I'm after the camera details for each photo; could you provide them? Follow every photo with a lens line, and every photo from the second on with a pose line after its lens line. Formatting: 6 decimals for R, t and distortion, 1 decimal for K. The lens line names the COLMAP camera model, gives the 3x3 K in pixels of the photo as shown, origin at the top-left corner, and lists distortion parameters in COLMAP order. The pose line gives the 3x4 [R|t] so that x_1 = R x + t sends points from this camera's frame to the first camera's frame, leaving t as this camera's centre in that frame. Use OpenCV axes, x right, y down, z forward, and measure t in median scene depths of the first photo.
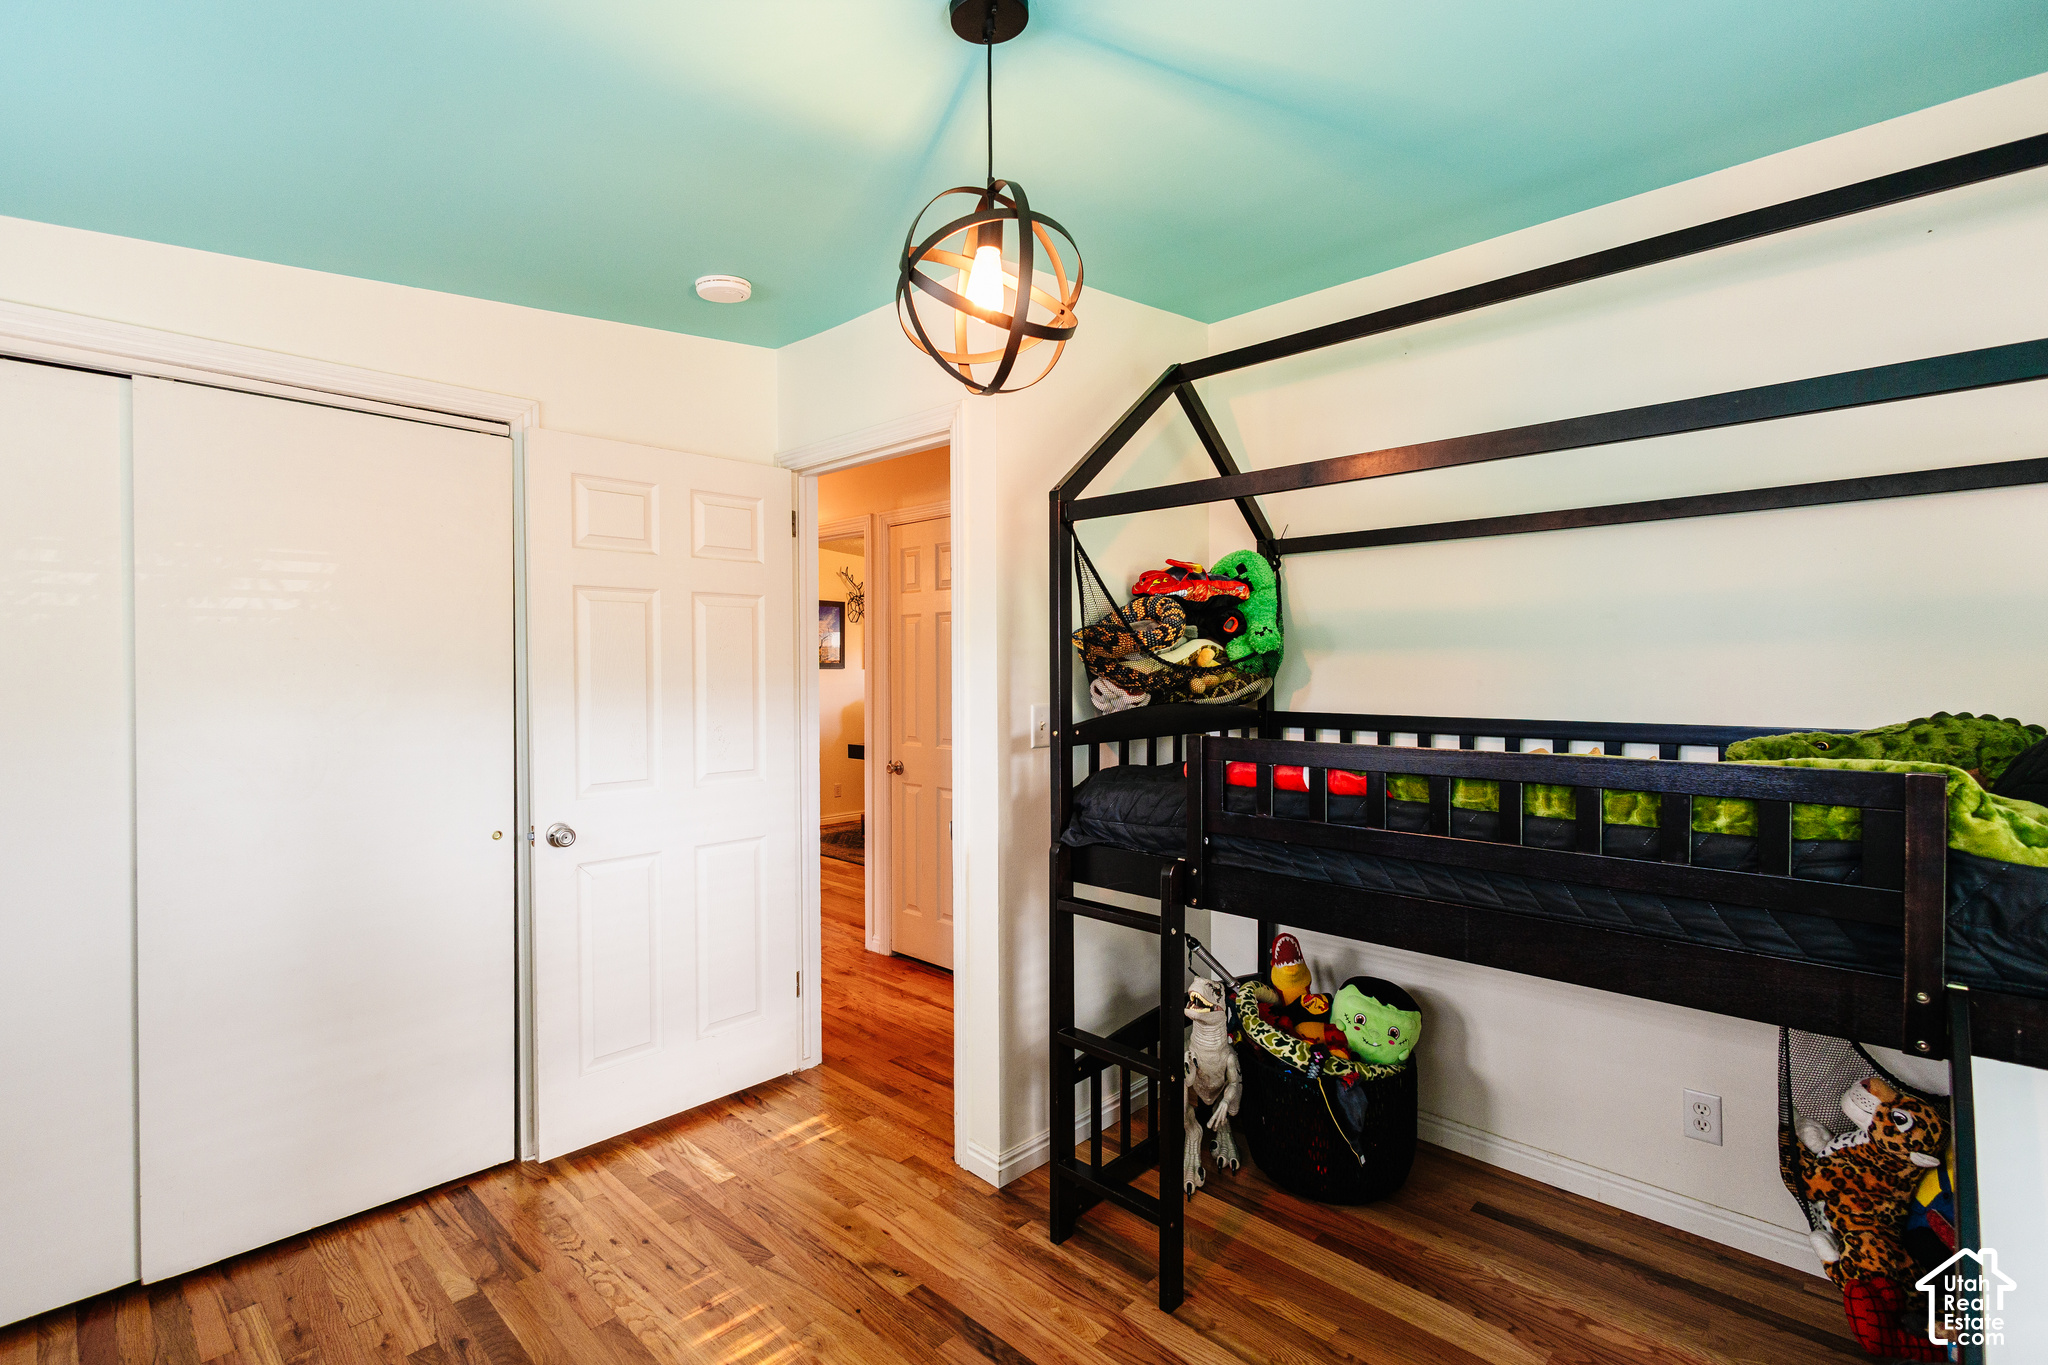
lens RADIAL K [[951.9, 0, 1025.3], [0, 951.9, 674.7], [0, 0, 1]] dist [0.009665, -0.001647]
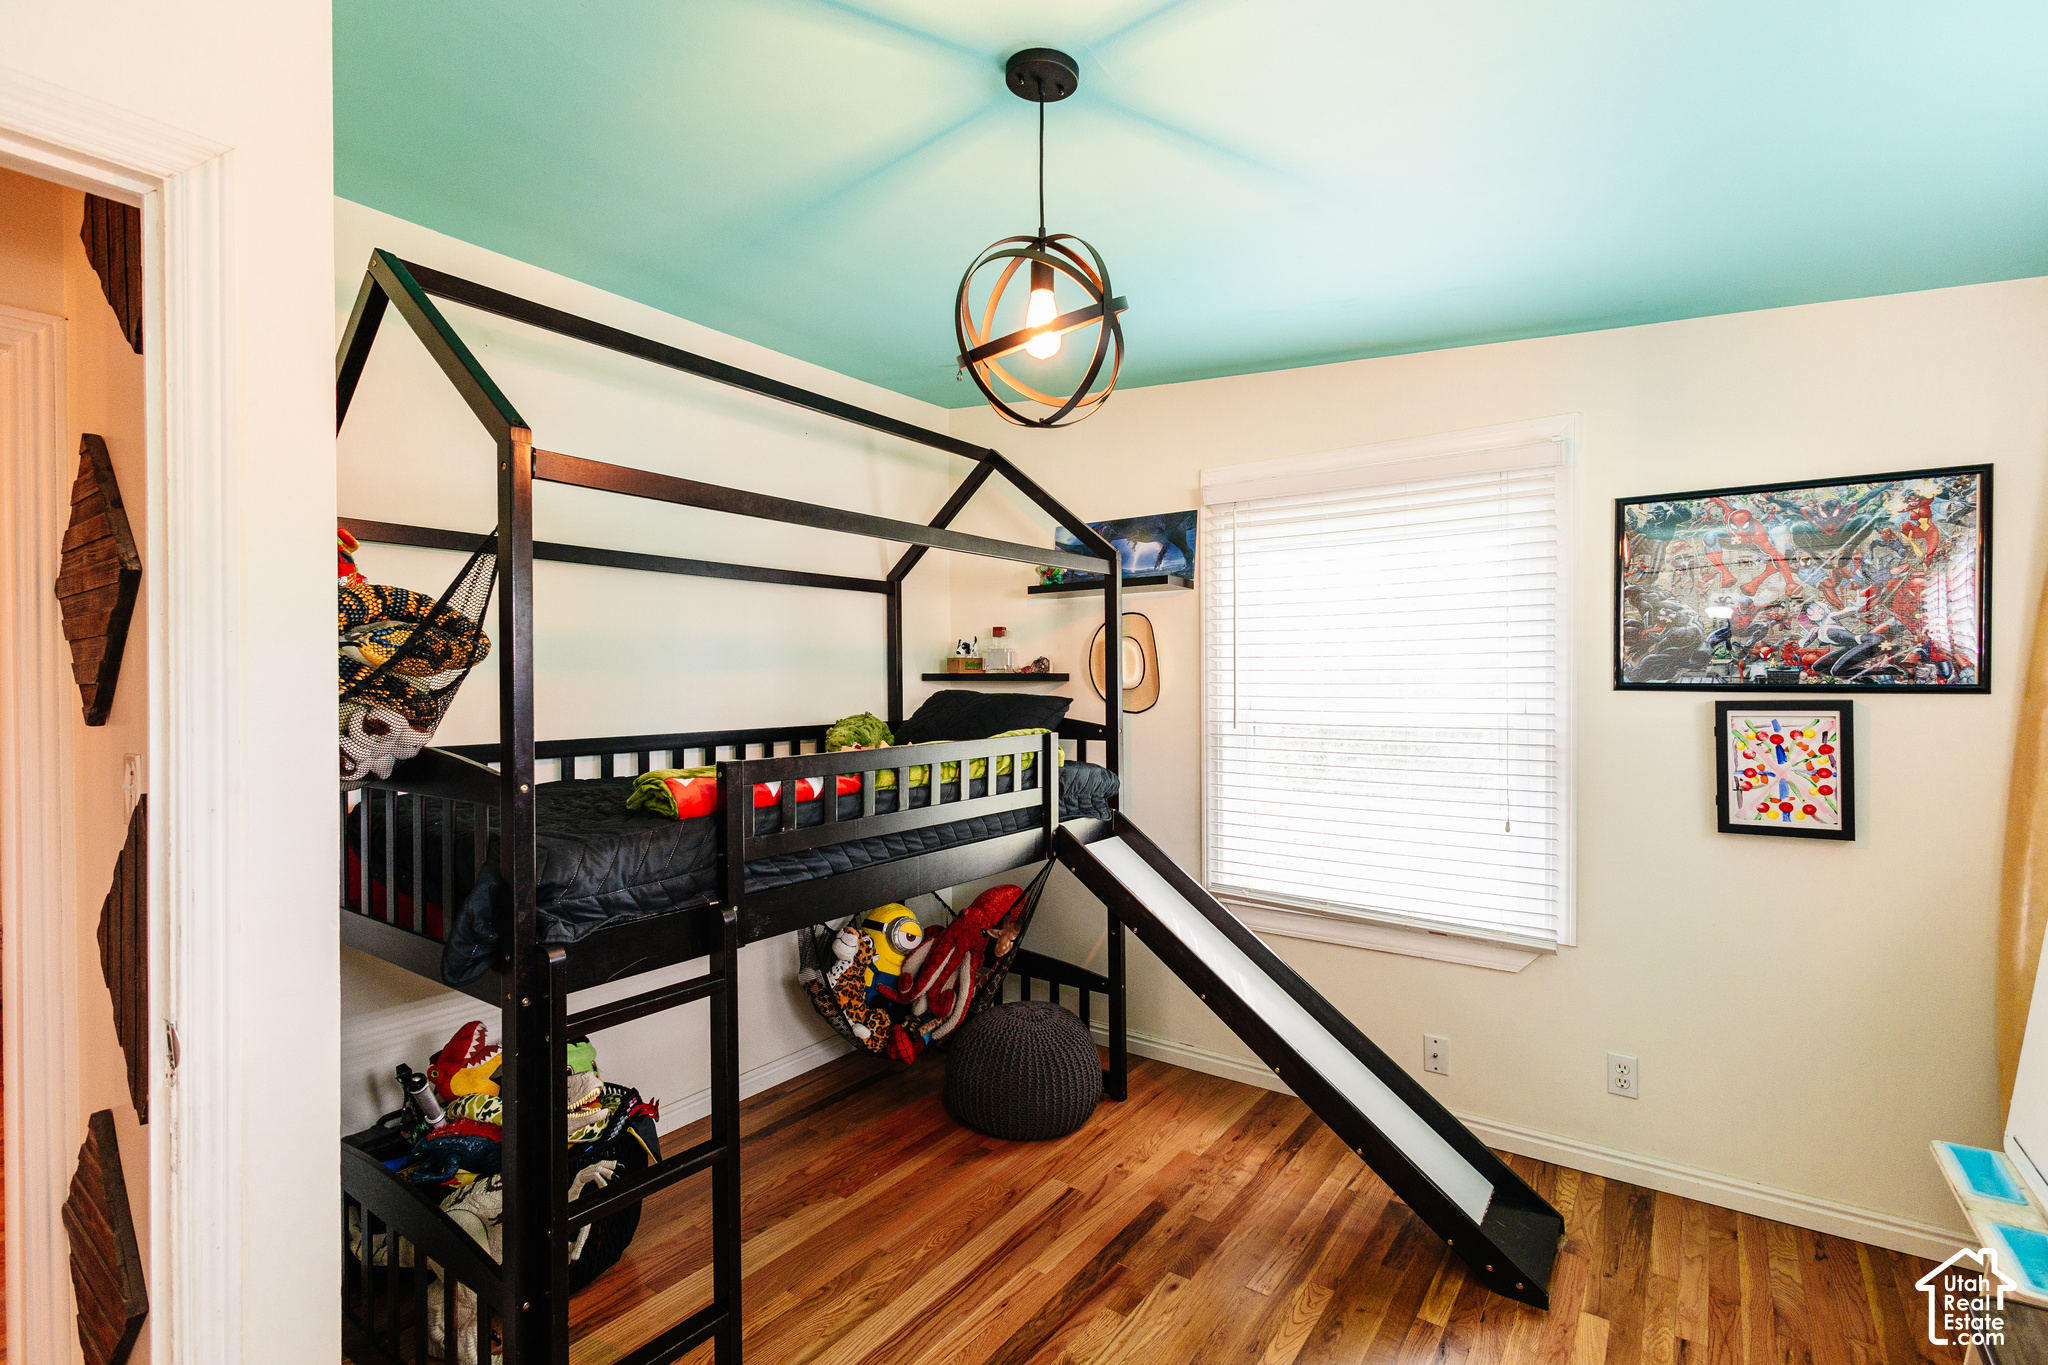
lens RADIAL K [[951.9, 0, 1029.8], [0, 951.9, 684.9], [0, 0, 1]] dist [0.009665, -0.001647]
pose [[-0.129502, -0.000599, 0.991579, -0.761694], [0.016075, 0.999867, 0.002703, -0.009068], [-0.991449, 0.016289, -0.129475, 0.816248]]
